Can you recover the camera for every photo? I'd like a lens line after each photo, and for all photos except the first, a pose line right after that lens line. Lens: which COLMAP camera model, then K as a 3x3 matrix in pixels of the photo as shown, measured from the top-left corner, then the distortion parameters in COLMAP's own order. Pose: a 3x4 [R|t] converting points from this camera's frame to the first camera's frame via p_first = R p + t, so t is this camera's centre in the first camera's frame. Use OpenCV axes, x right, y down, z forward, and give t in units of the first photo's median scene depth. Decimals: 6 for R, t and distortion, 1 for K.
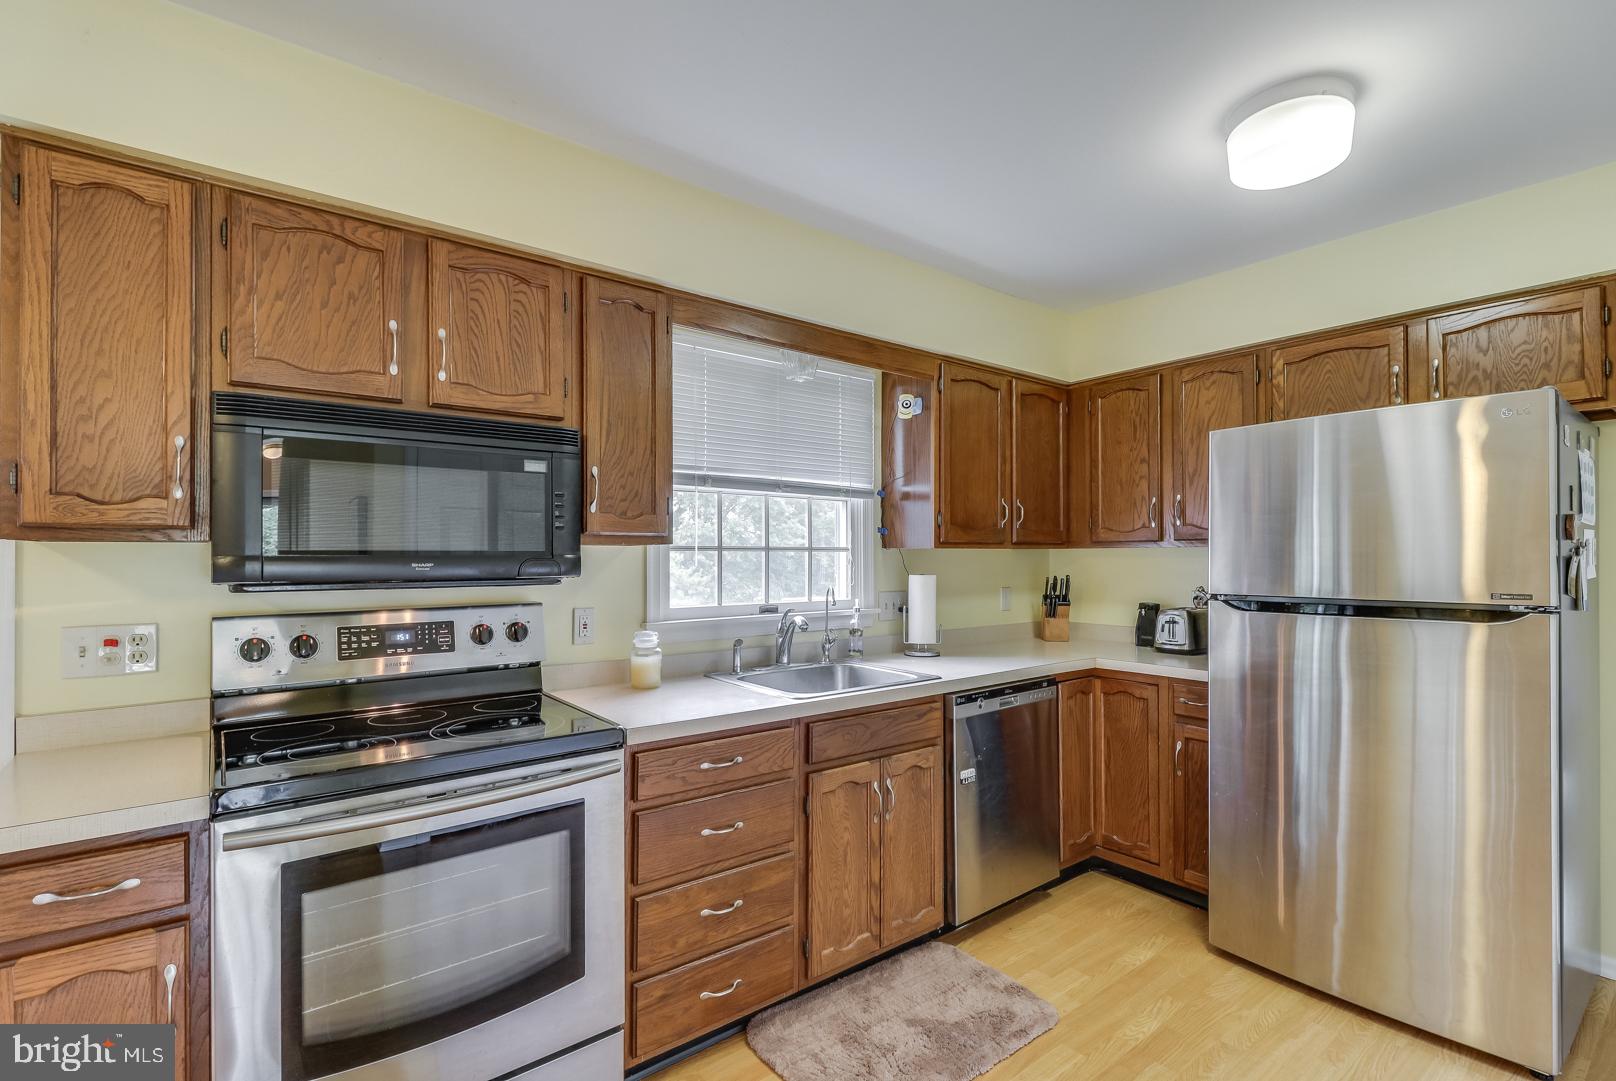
lens RADIAL K [[745.6, 0, 801.6], [0, 745.6, 549.1], [0, 0, 1]] dist [0.009001, -0.009157]
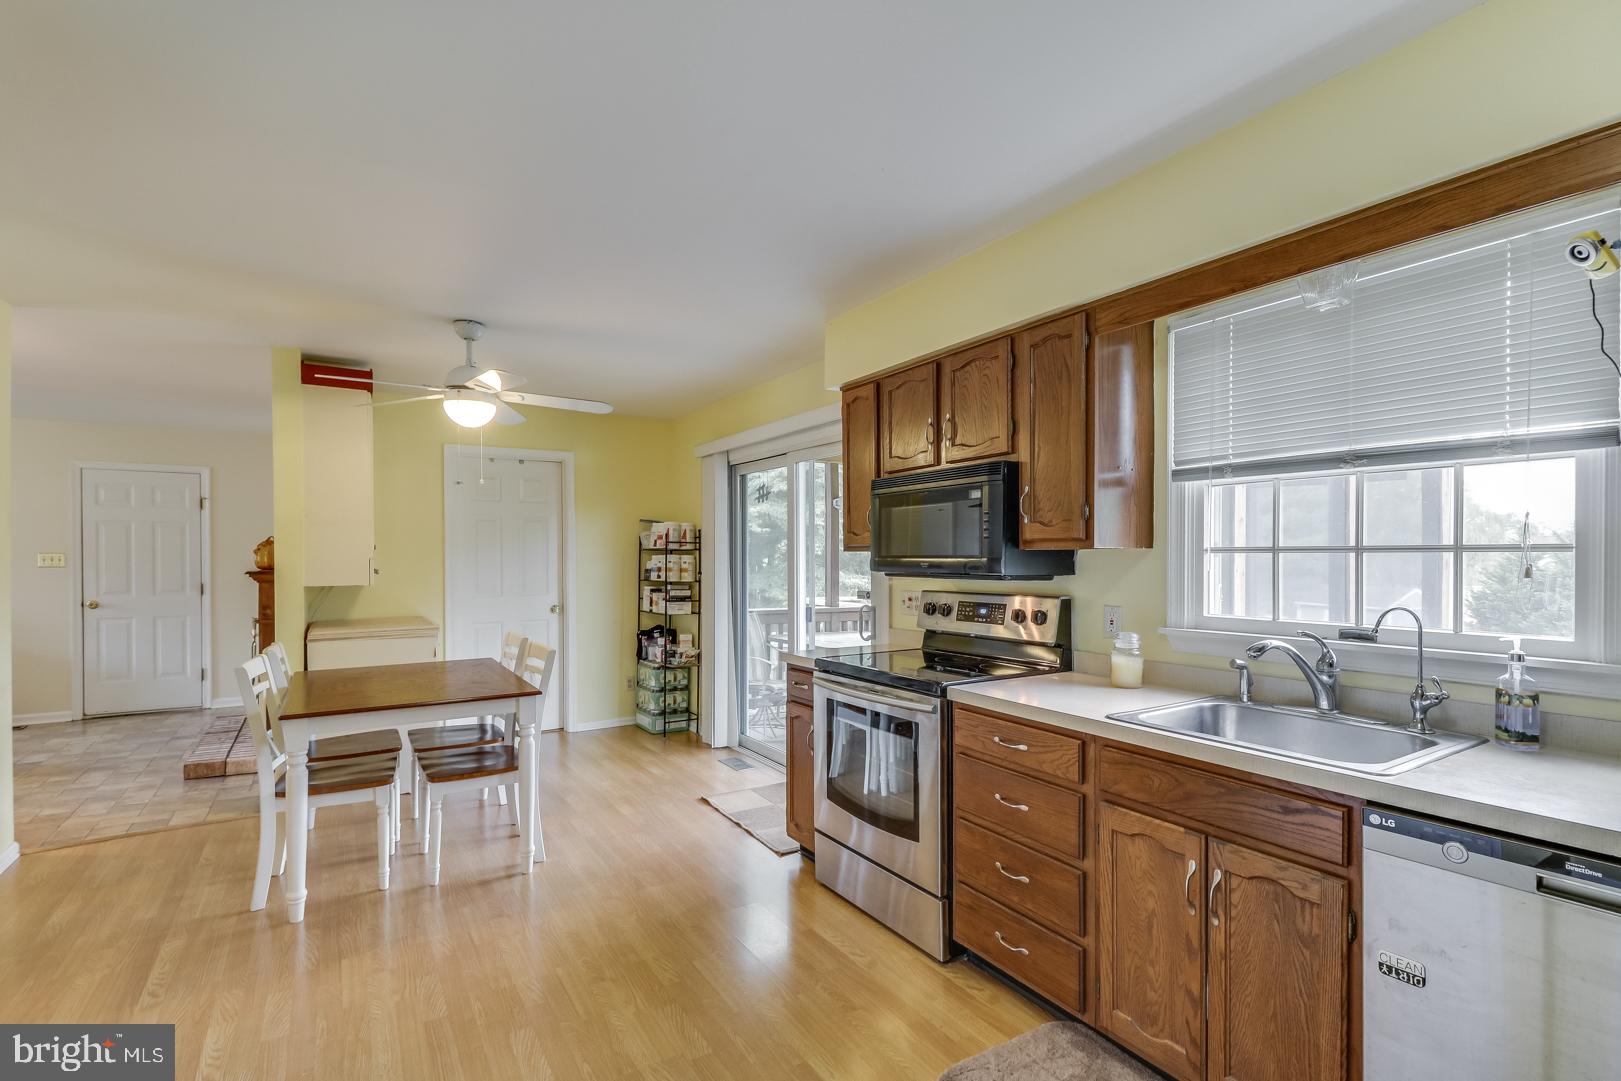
lens RADIAL K [[747.9, 0, 817.8], [0, 747.9, 562.8], [0, 0, 1]] dist [0.009001, -0.009157]
pose [[-0.100591, 0.008657, -0.994890, 0.855500], [0.009716, 0.999923, 0.007719, 0.002757], [0.994880, -0.008890, -0.100668, 0.680107]]
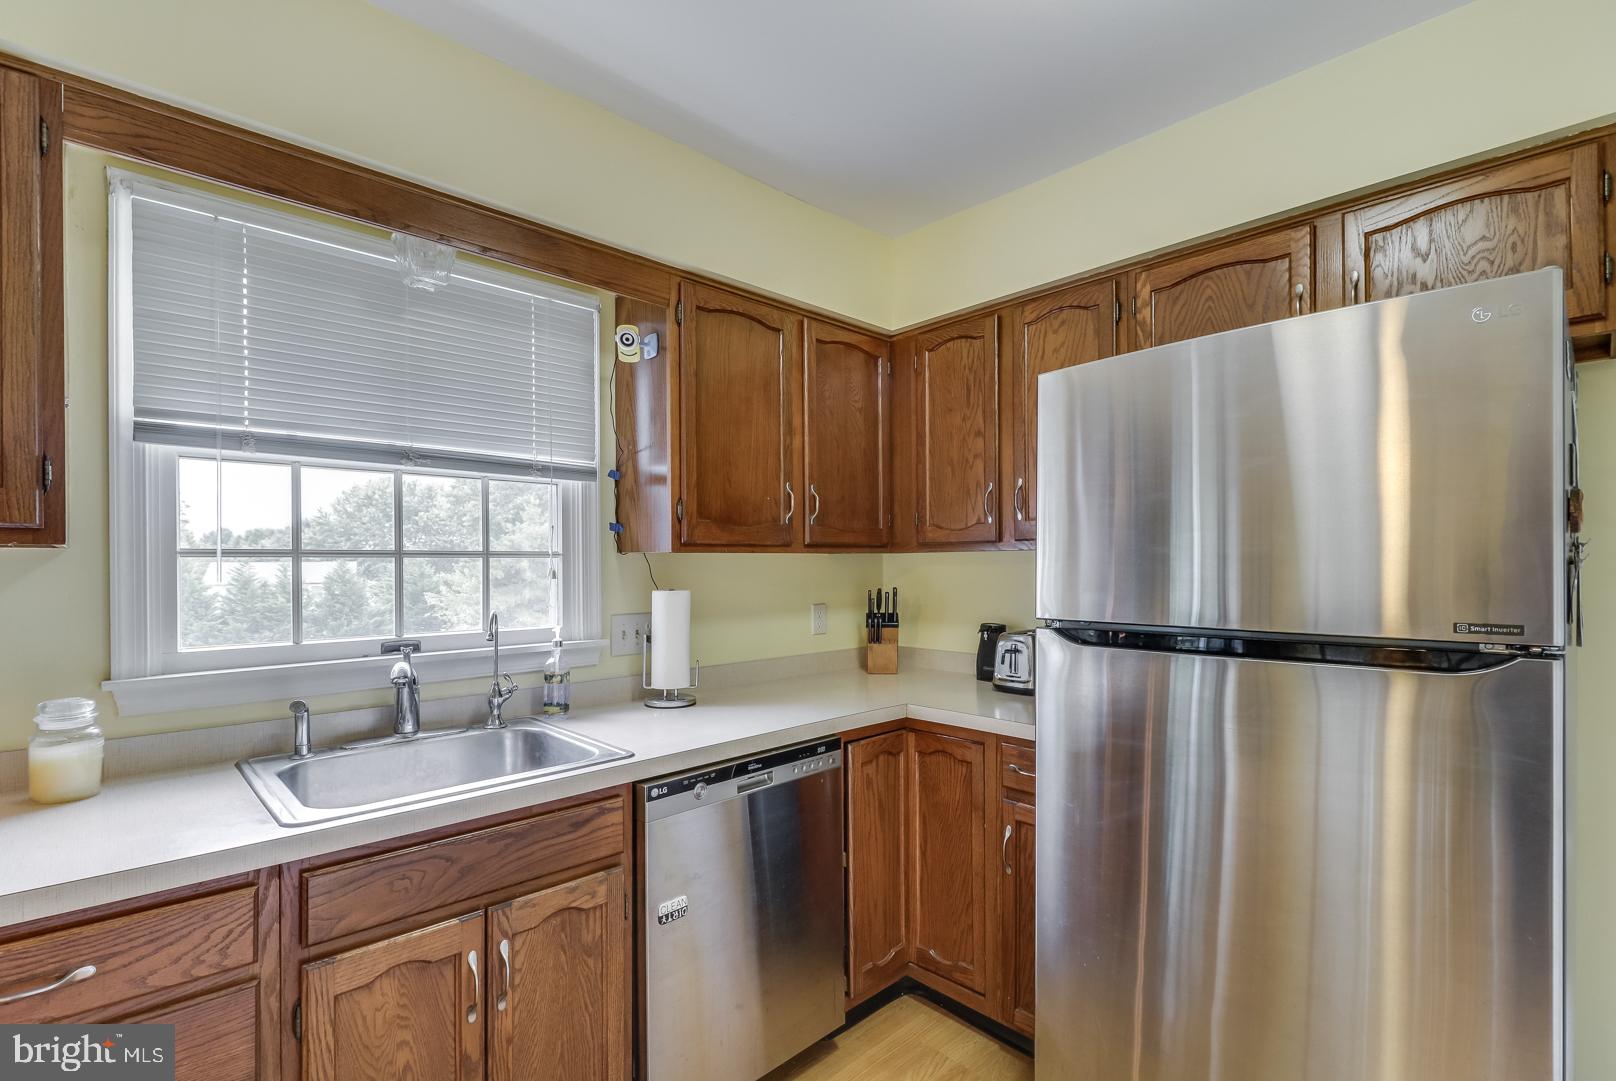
lens RADIAL K [[745.6, 0, 808.3], [0, 745.6, 566.8], [0, 0, 1]] dist [0.009001, -0.009157]
pose [[0.994694, -0.004767, 0.102768, 0.291462], [0.003382, 0.999901, 0.013643, 0.004036], [-0.102823, -0.013223, 0.994612, 0.382481]]
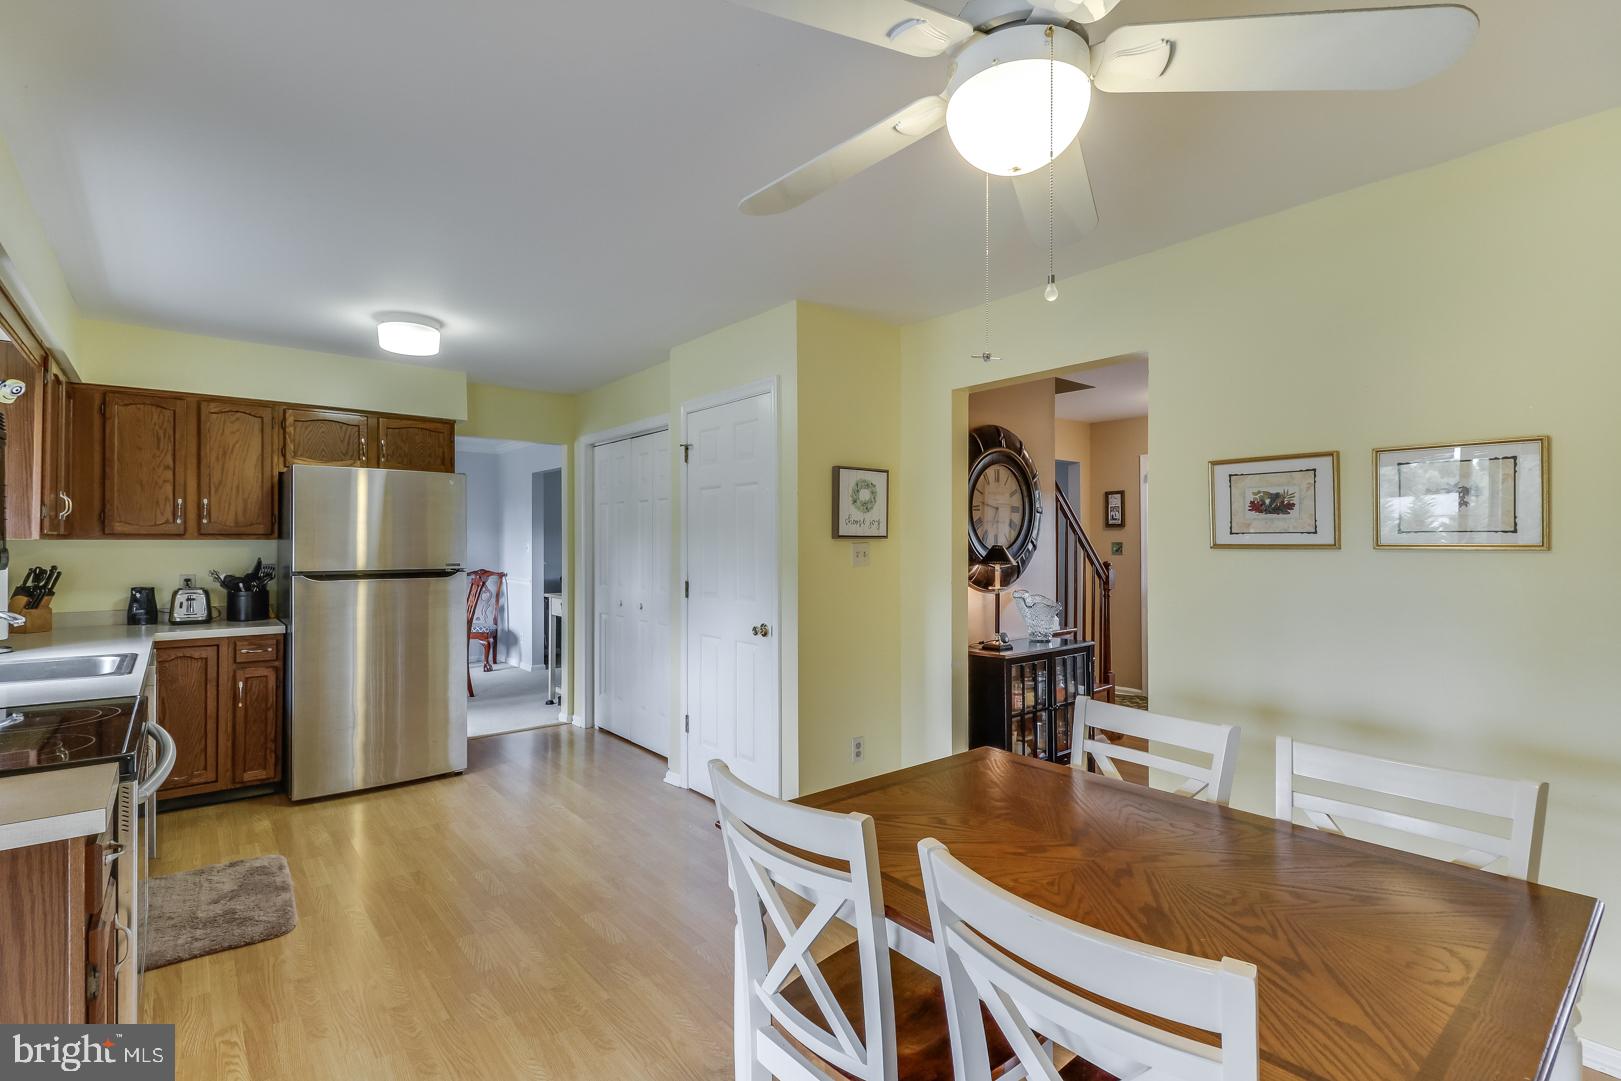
lens RADIAL K [[747.9, 0, 819.0], [0, 747.9, 540.2], [0, 0, 1]] dist [0.009001, -0.009157]
pose [[-0.035219, 0.003821, 0.999372, -1.075136], [-0.008825, 0.999953, -0.004135, -0.007747], [-0.999341, -0.008965, -0.035184, -0.014148]]
